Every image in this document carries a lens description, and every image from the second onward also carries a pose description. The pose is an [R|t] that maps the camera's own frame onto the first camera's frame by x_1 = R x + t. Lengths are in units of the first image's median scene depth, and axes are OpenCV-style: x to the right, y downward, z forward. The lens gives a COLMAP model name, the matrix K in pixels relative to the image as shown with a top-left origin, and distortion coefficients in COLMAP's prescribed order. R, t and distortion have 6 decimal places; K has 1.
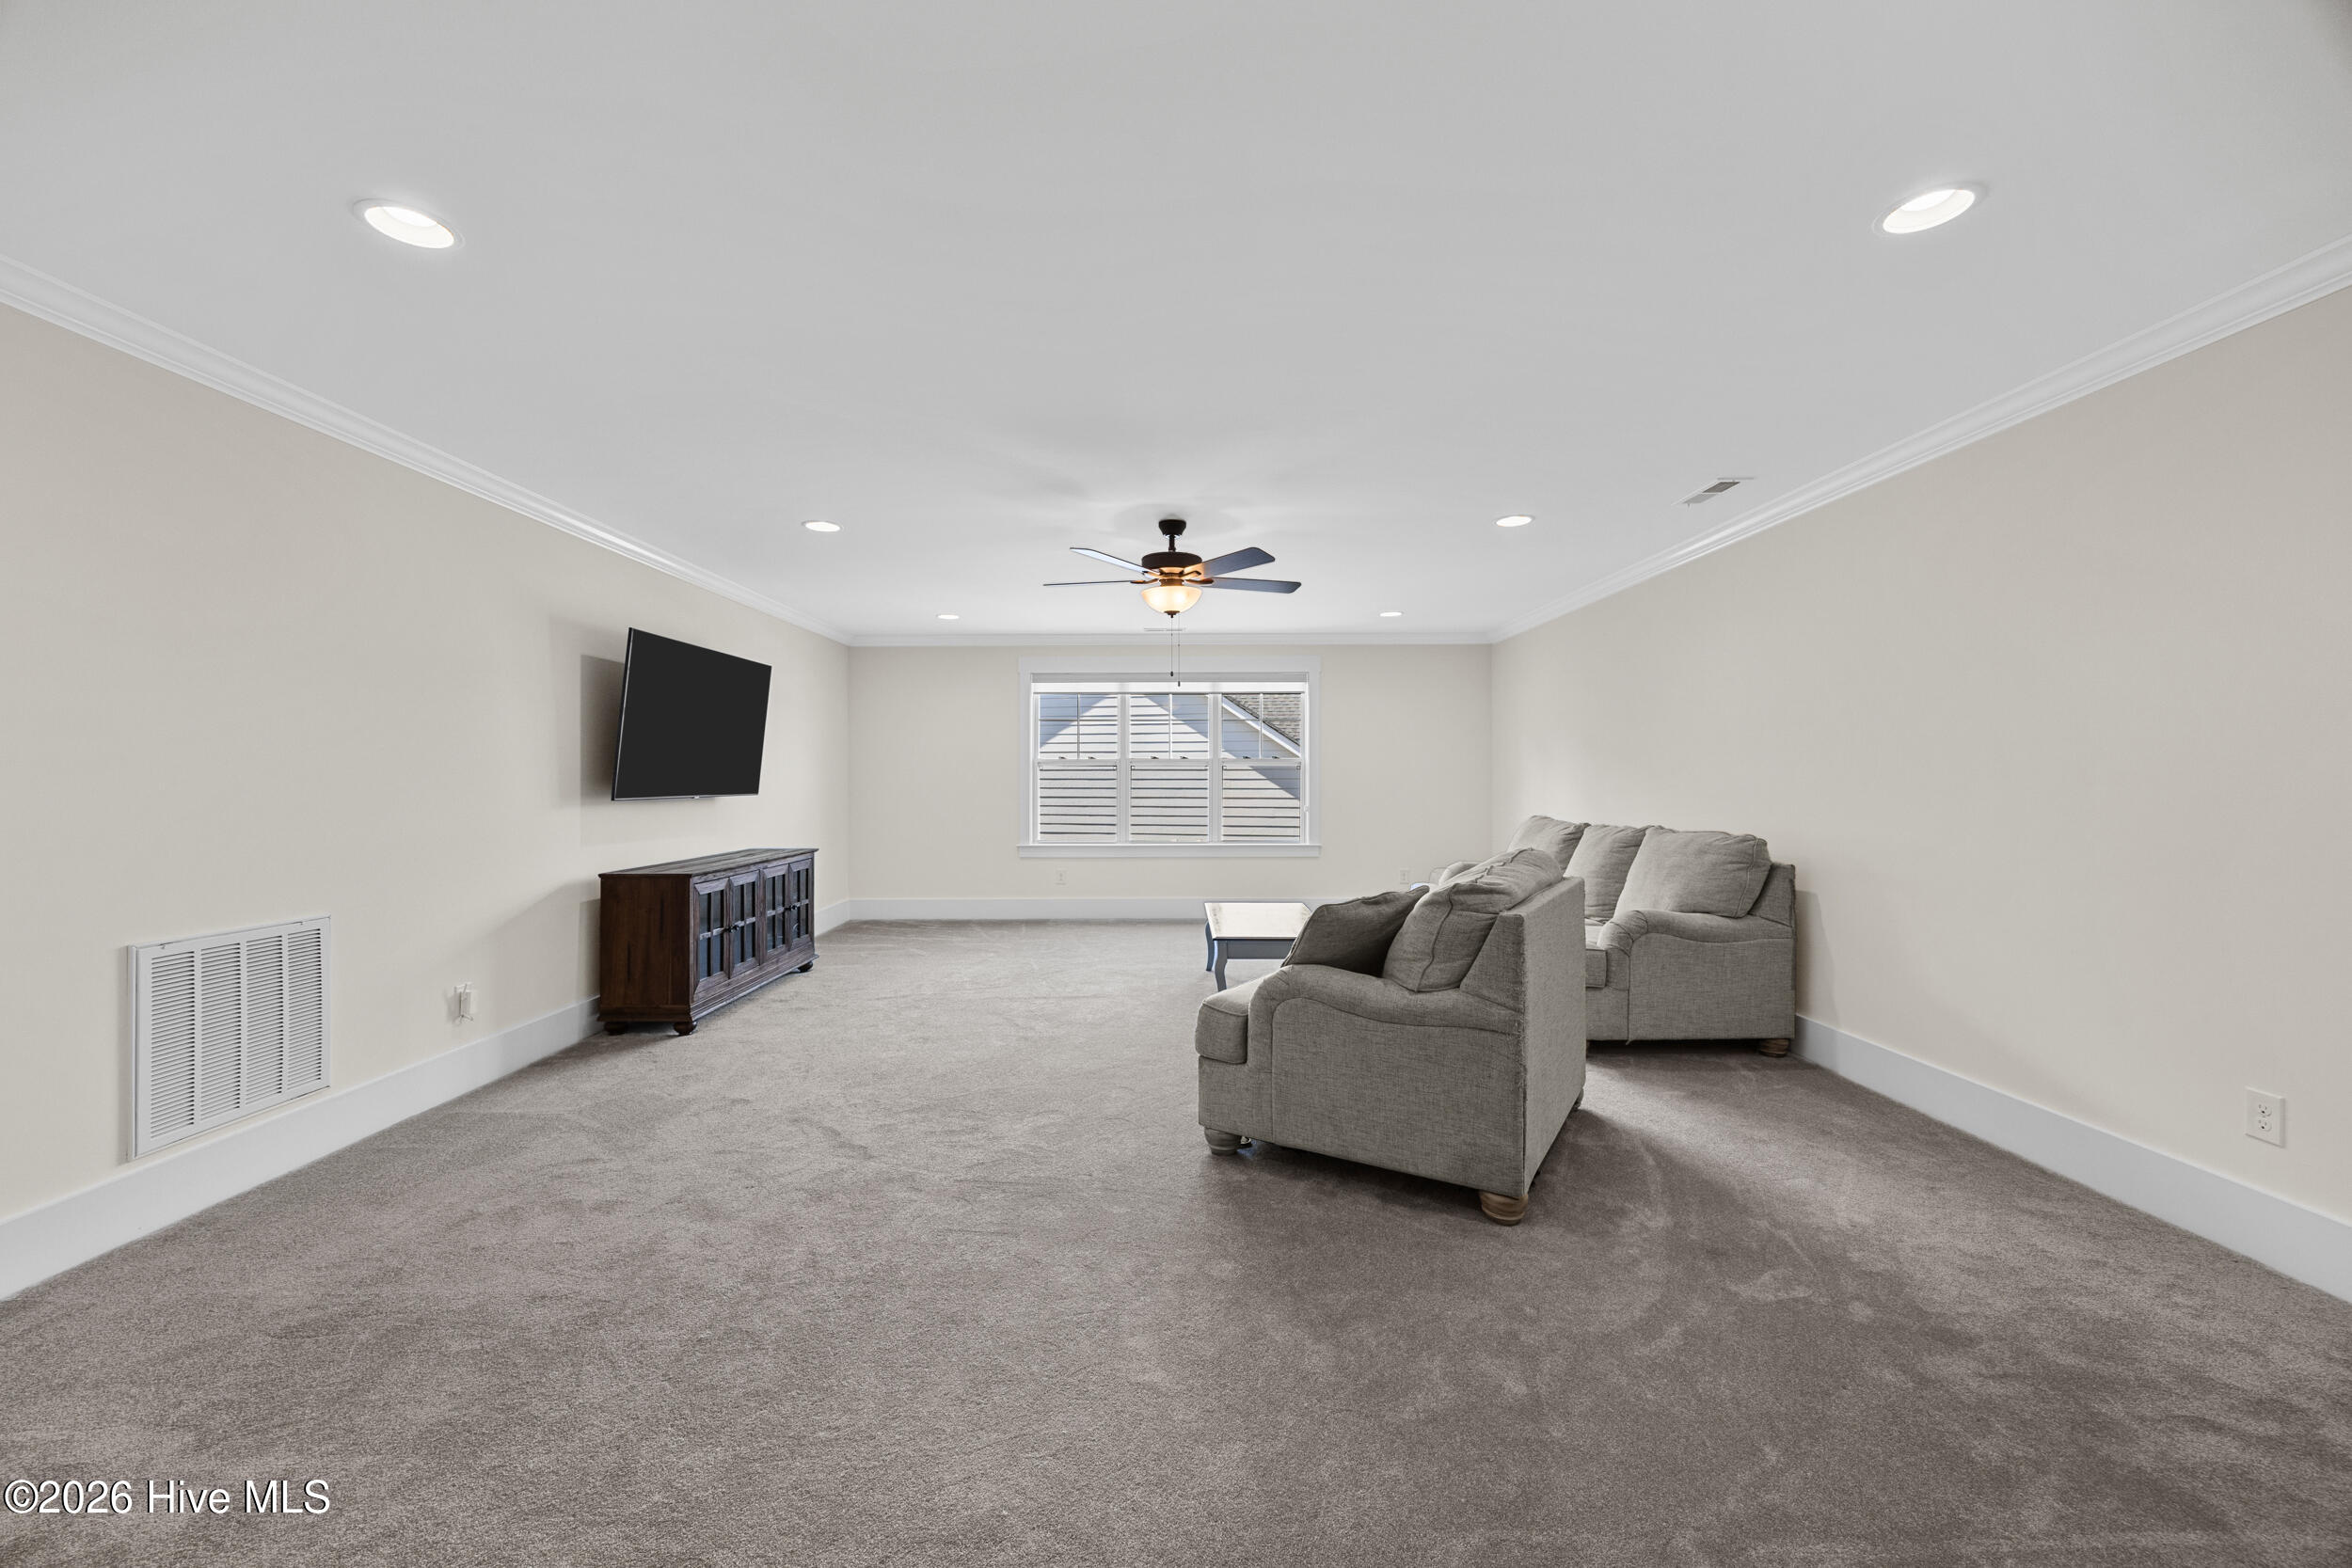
lens RADIAL K [[900.2, 0, 1167.6], [0, 900.2, 773.0], [0, 0, 1]] dist [0.000713, 0.000072]
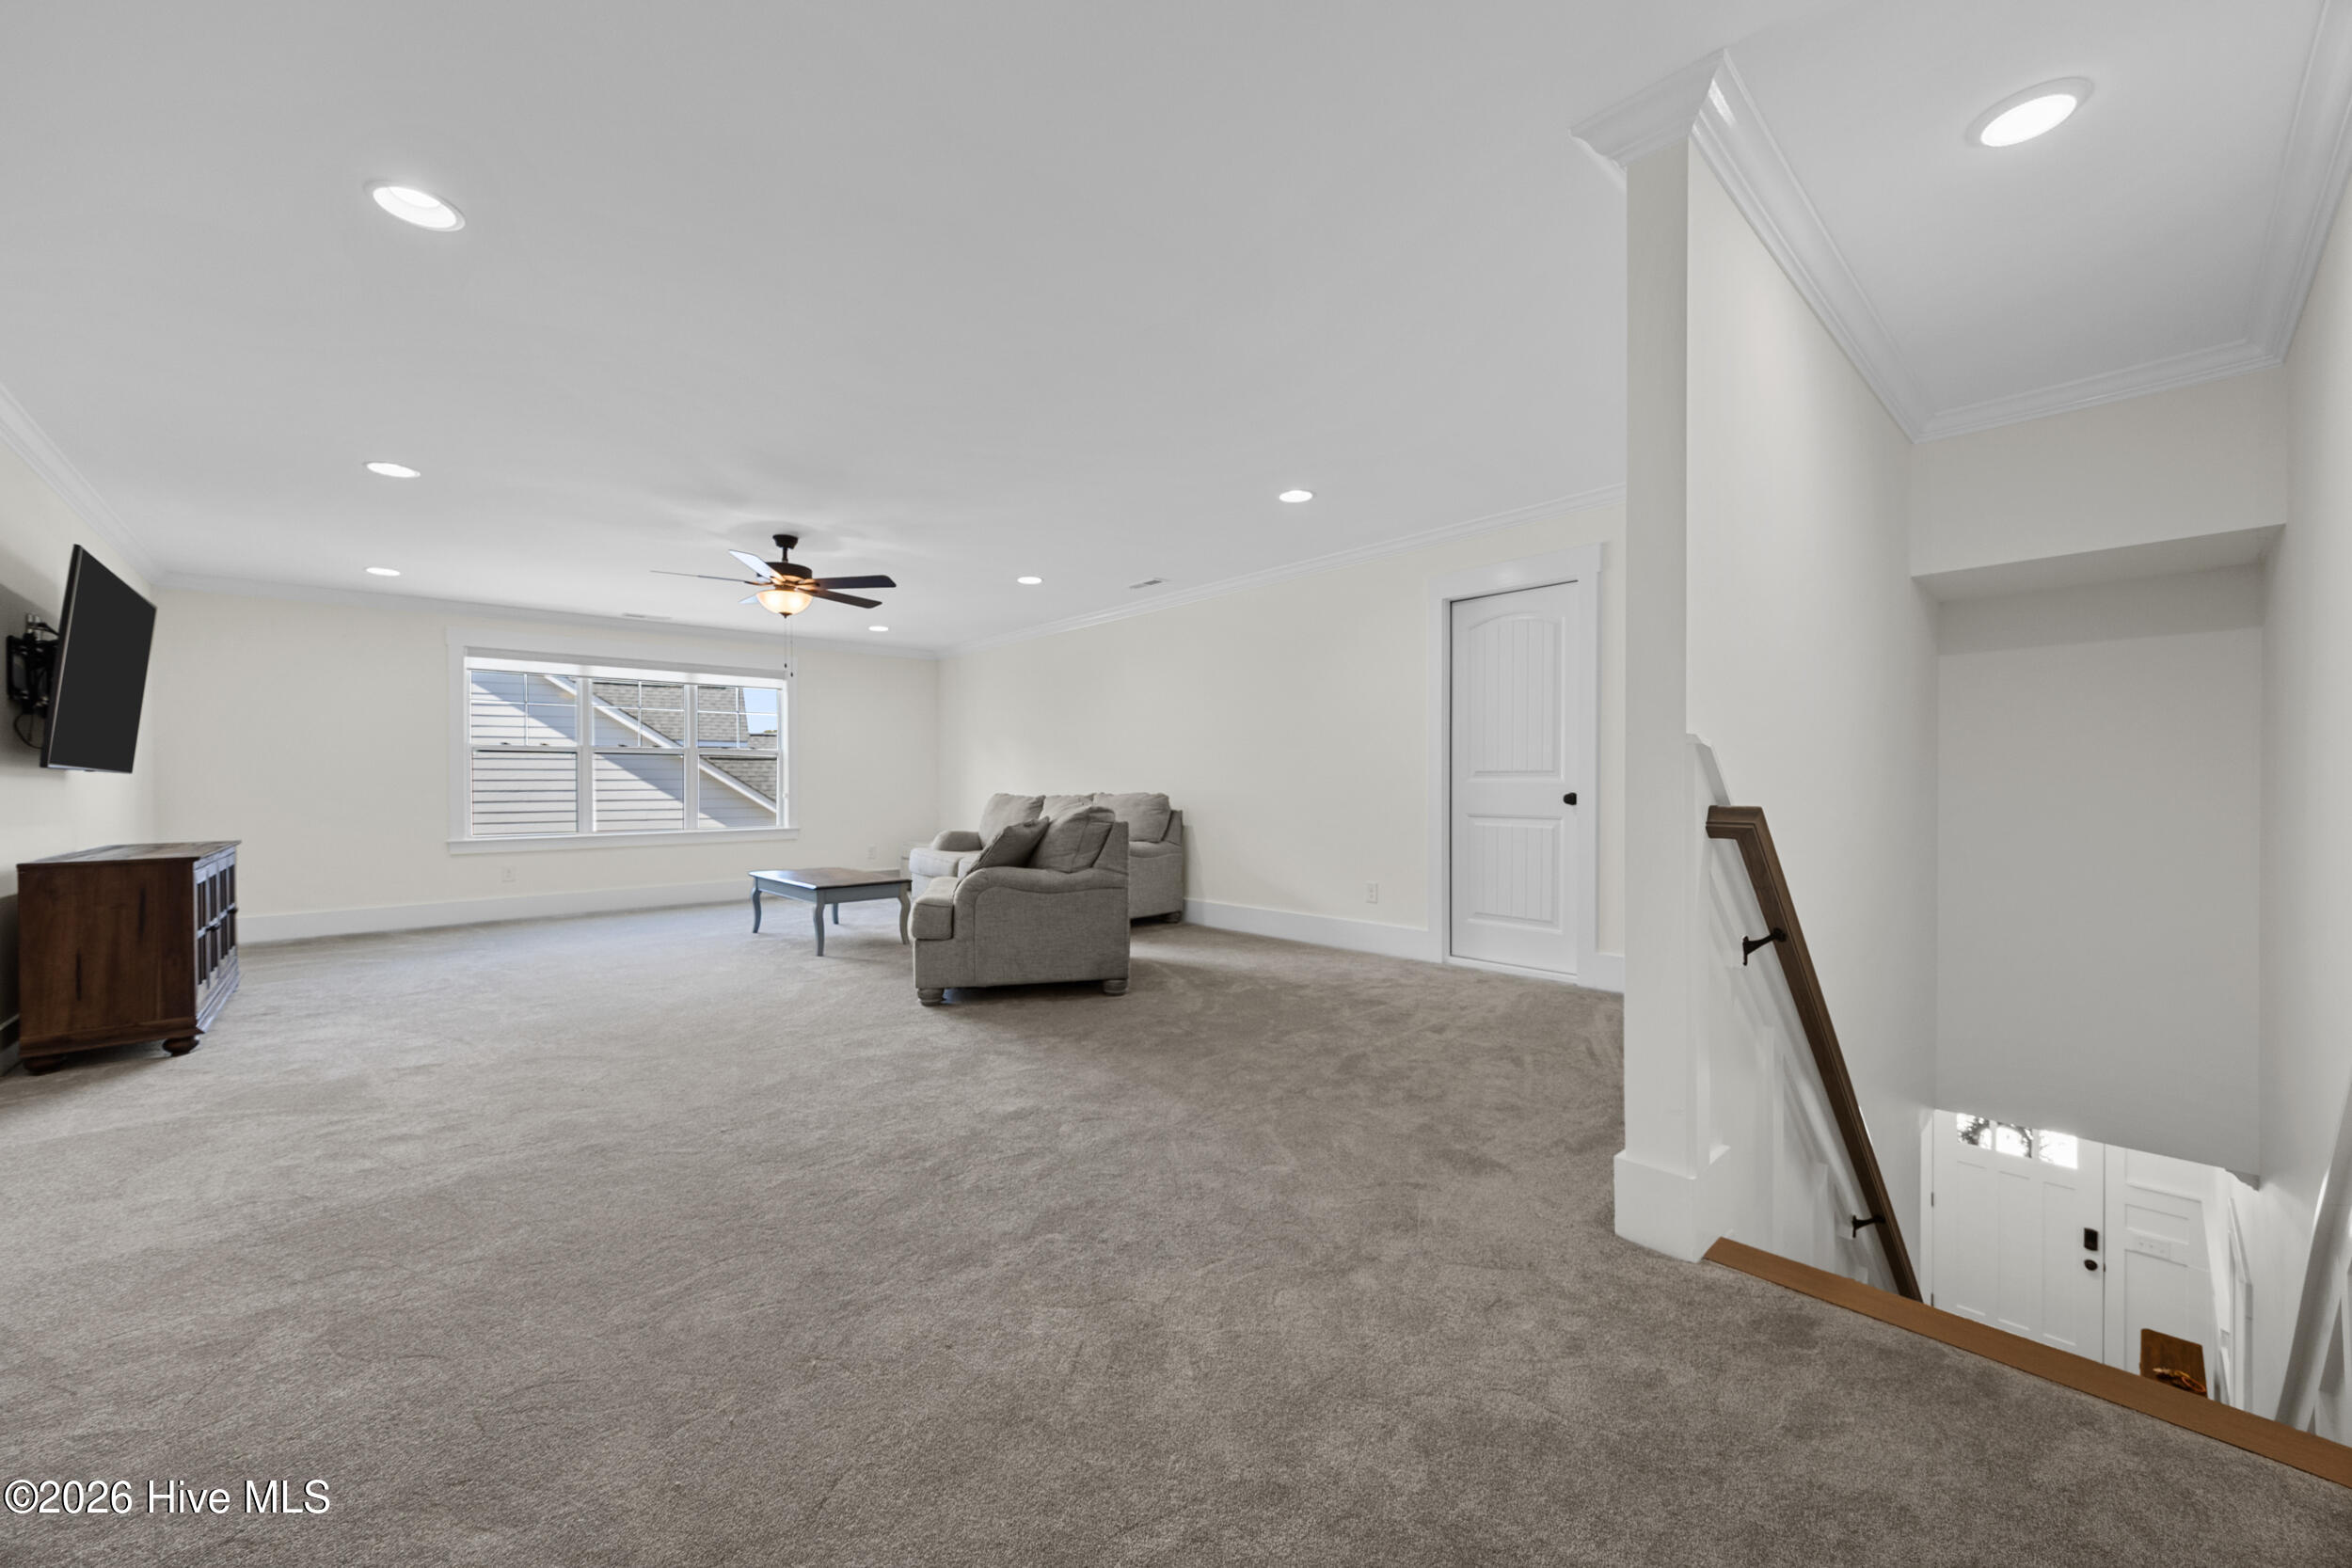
lens RADIAL K [[888.6, 0, 1168.3], [0, 888.6, 797.5], [0, 0, 1]] dist [0.000980, 0.000133]
pose [[0.736427, -0.012692, 0.676398, -0.490280], [0.002348, 0.999866, 0.016204, 0.053618], [-0.676513, -0.010345, 0.736358, -0.237836]]
